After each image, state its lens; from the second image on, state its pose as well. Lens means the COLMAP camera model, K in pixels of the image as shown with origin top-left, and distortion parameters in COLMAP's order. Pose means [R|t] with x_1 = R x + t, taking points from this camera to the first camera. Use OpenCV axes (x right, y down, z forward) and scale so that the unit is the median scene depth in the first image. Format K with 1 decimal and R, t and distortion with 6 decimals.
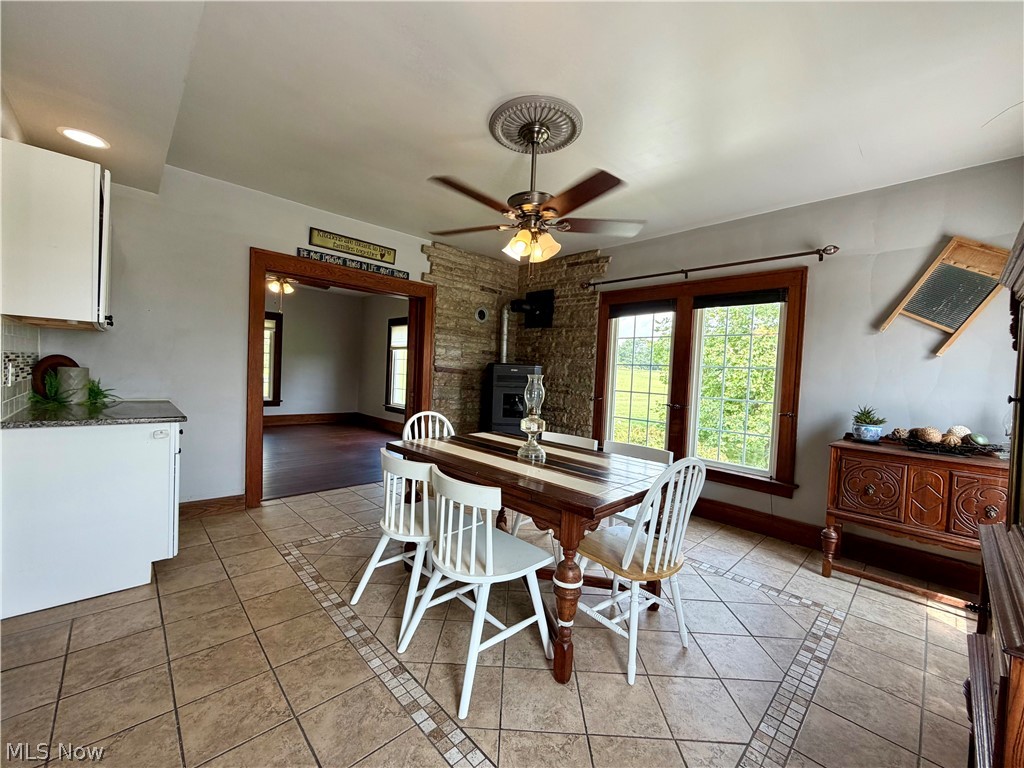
lens RADIAL K [[410.9, 0, 509.3], [0, 410.9, 385.3], [0, 0, 1]] dist [-0.000979, 0.000057]
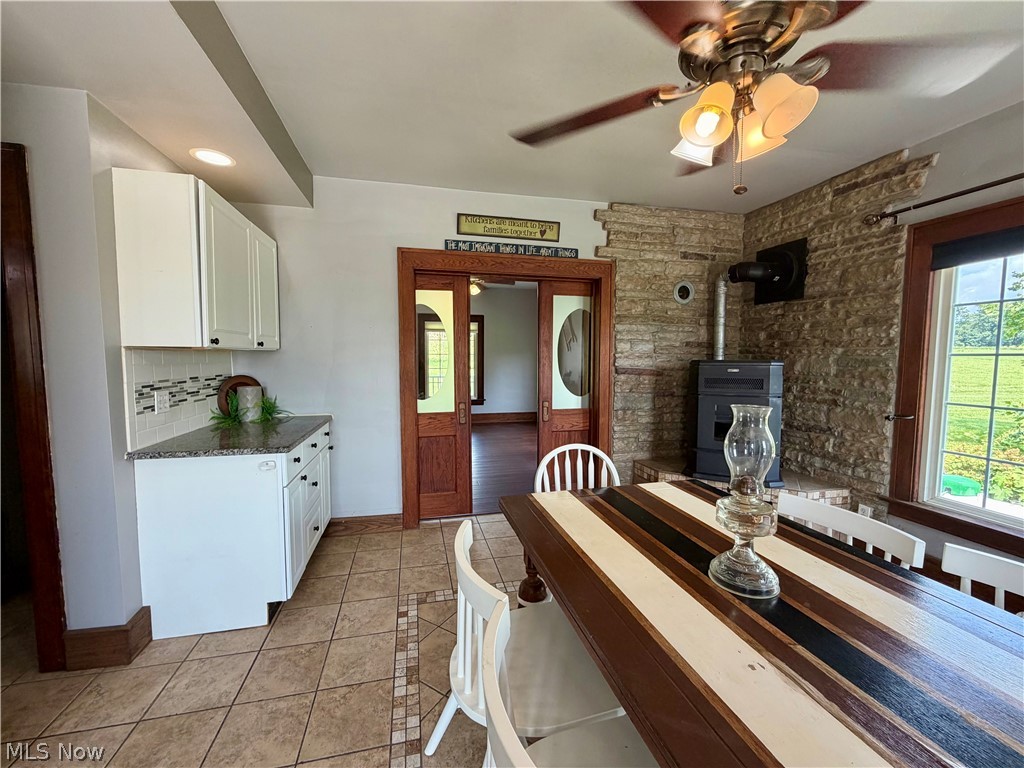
lens RADIAL K [[410.9, 0, 508.4], [0, 410.9, 385.1], [0, 0, 1]] dist [-0.000979, 0.000057]
pose [[0.864087, -0.007240, -0.503291, 0.034303], [0.019416, 0.999632, 0.018954, -0.035054], [0.502968, -0.026150, 0.863909, 0.266485]]
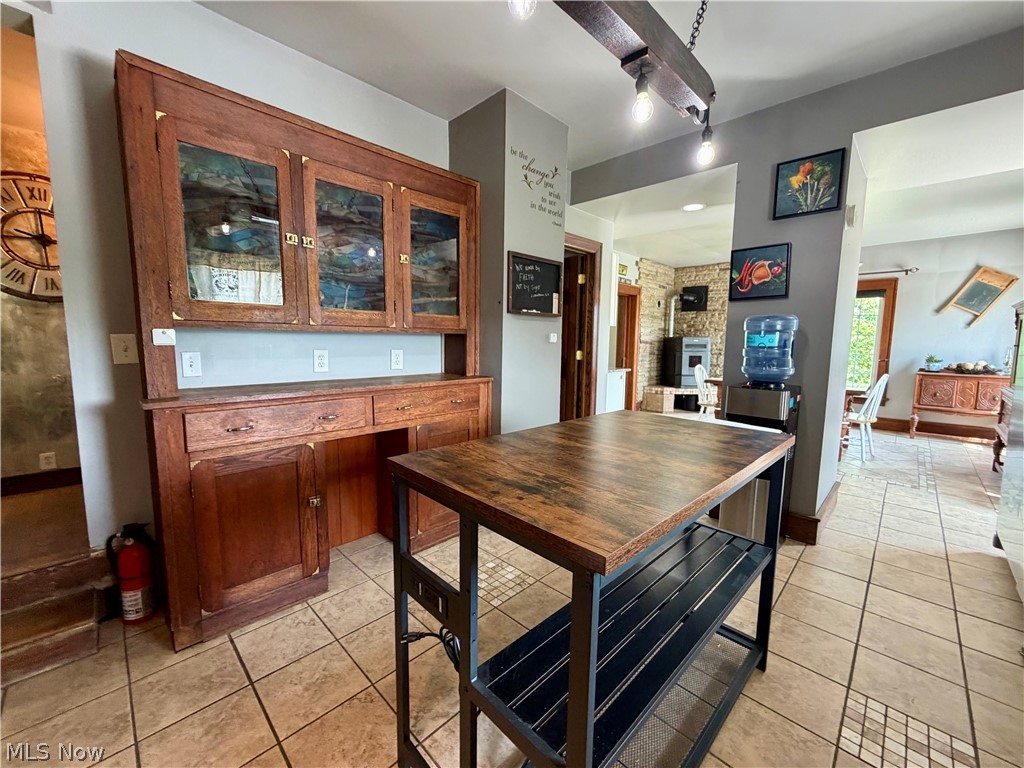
lens RADIAL K [[410.9, 0, 510.2], [0, 410.9, 385.9], [0, 0, 1]] dist [-0.000979, 0.000057]
pose [[0.998722, -0.038263, 0.033006, -0.808882], [0.035618, 0.996370, 0.077314, -0.012333], [-0.035844, -0.076039, 0.996460, -0.591894]]
